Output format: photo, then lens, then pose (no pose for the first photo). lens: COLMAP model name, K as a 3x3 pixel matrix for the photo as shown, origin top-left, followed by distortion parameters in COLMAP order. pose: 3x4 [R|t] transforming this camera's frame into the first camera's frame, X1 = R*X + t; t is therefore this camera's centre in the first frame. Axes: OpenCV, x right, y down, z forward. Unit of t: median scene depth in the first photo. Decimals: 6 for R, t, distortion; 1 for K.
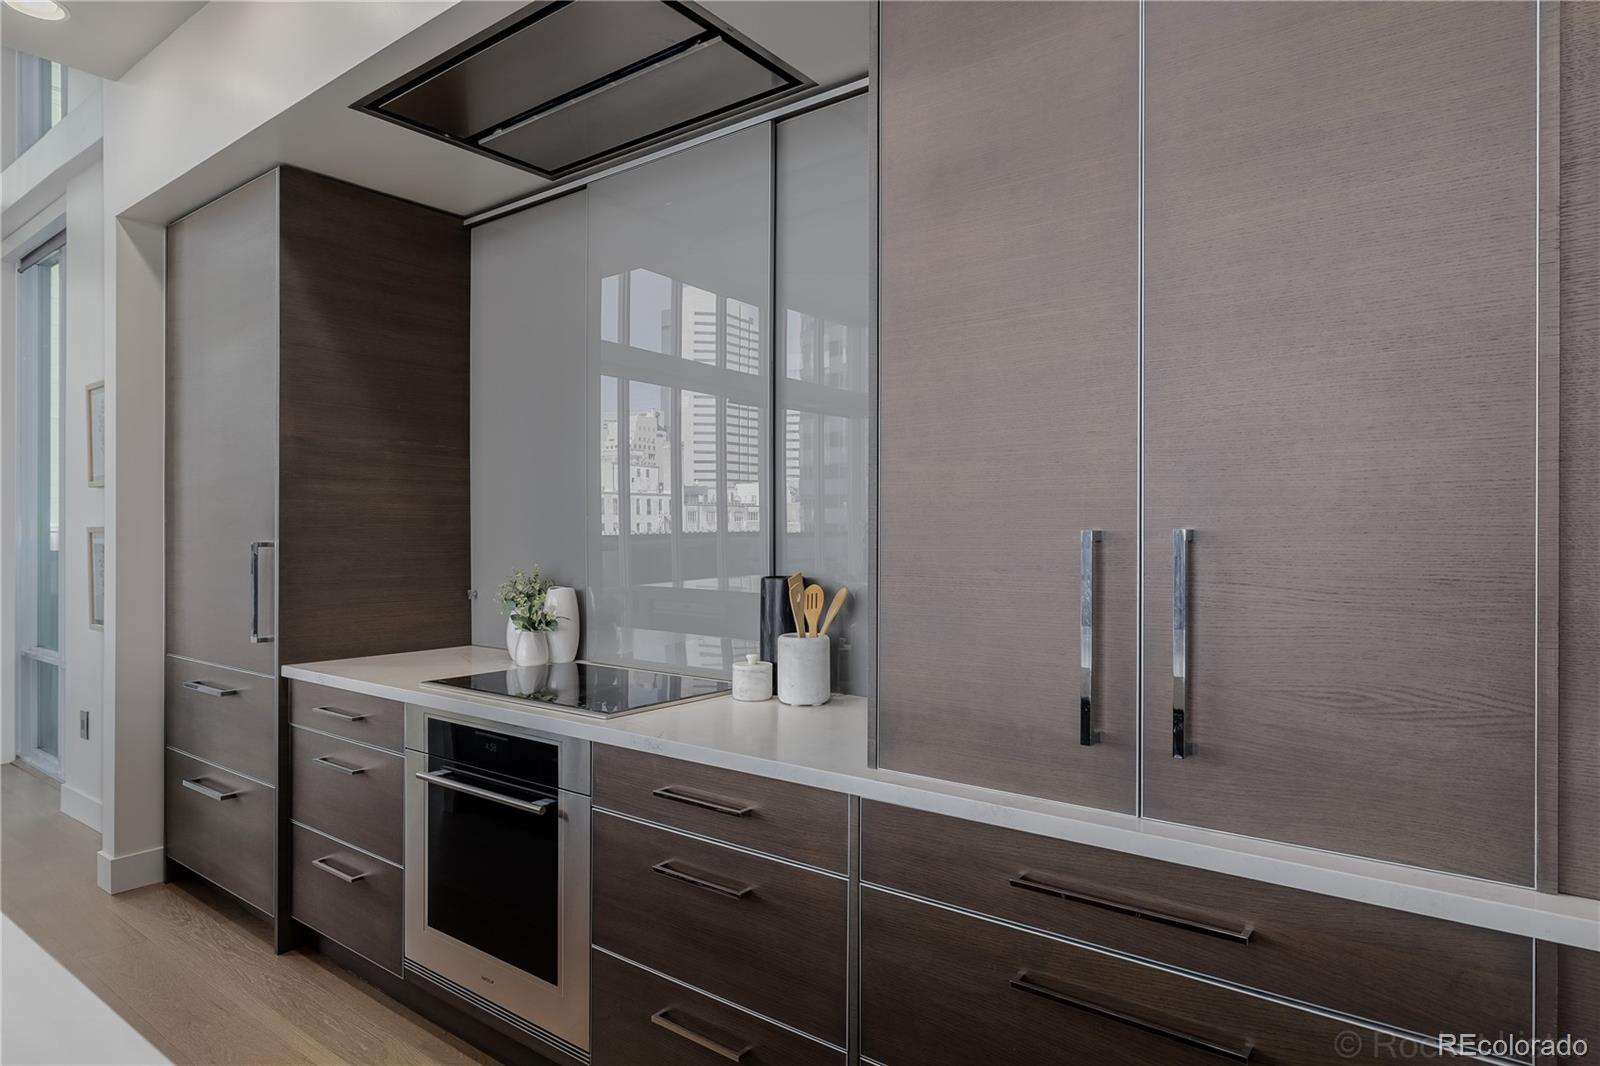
lens RADIAL K [[899.6, 0, 802.9], [0, 899.6, 539.1], [0, 0, 1]] dist [0.005417, -0.003296]
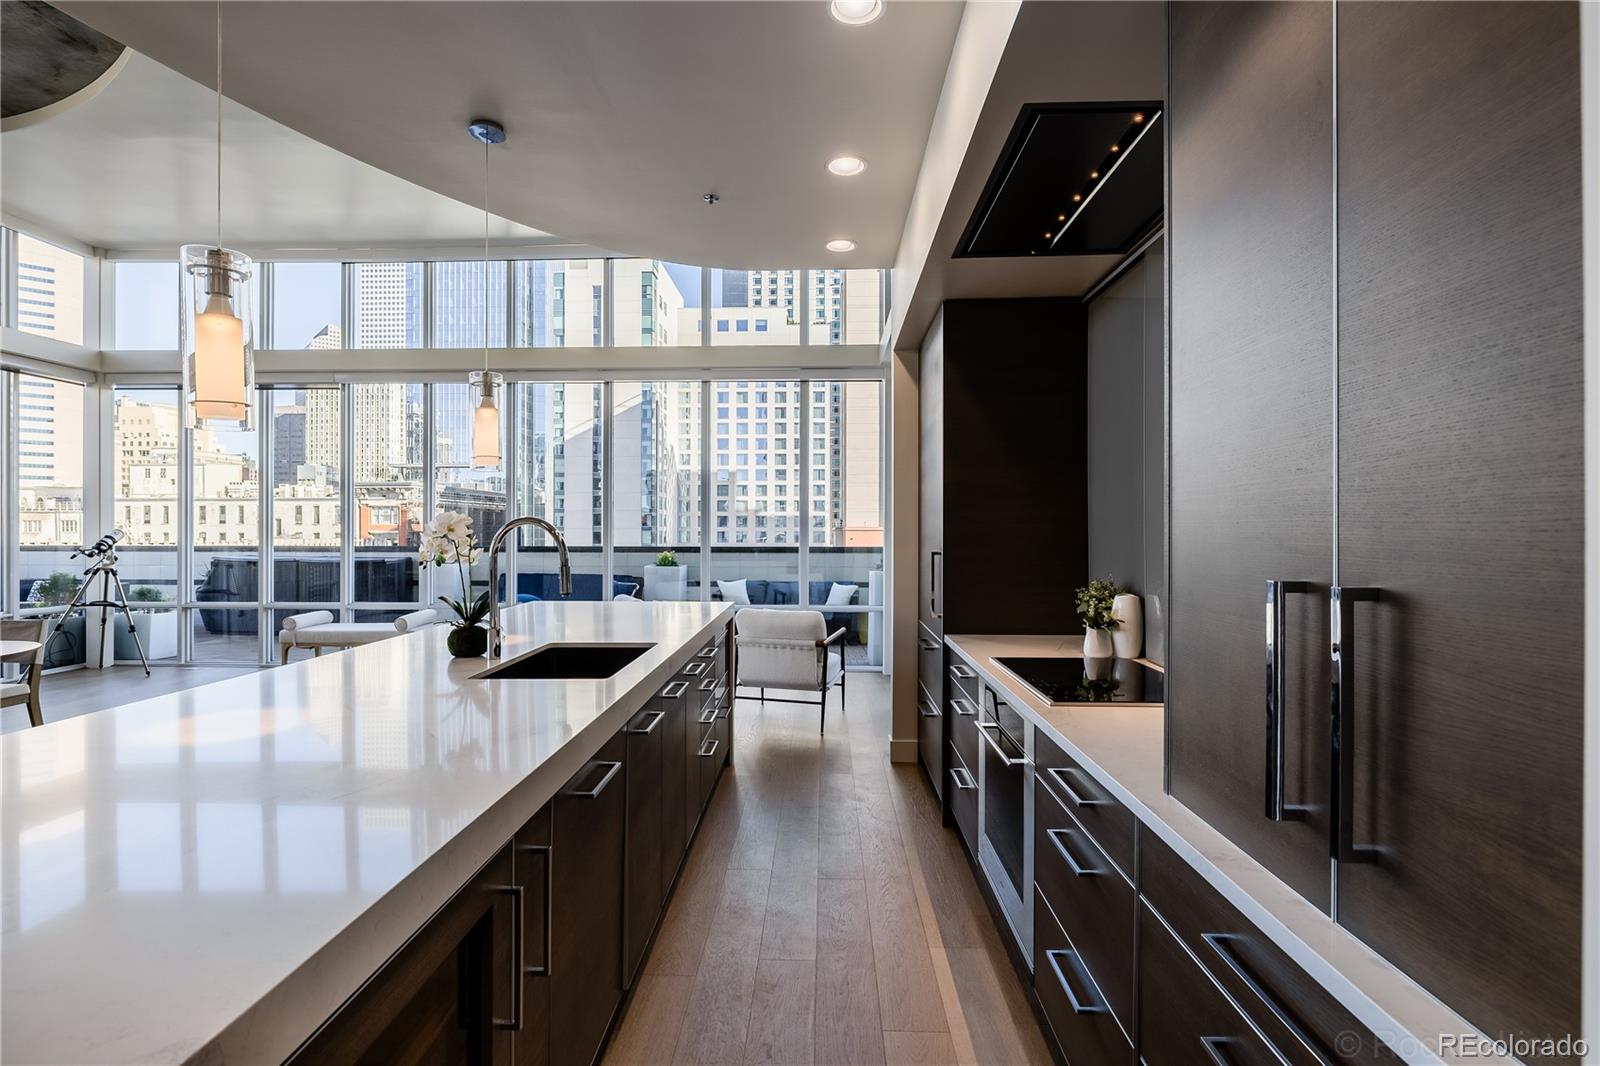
lens RADIAL K [[749.9, 0, 808.3], [0, 749.9, 534.0], [0, 0, 1]] dist [-0.001182, 0.000587]
pose [[0.588535, 0.006625, -0.808444, 0.348211], [-0.011091, 0.999938, 0.000120, -0.027367], [0.808396, 0.008896, 0.588572, 0.097153]]
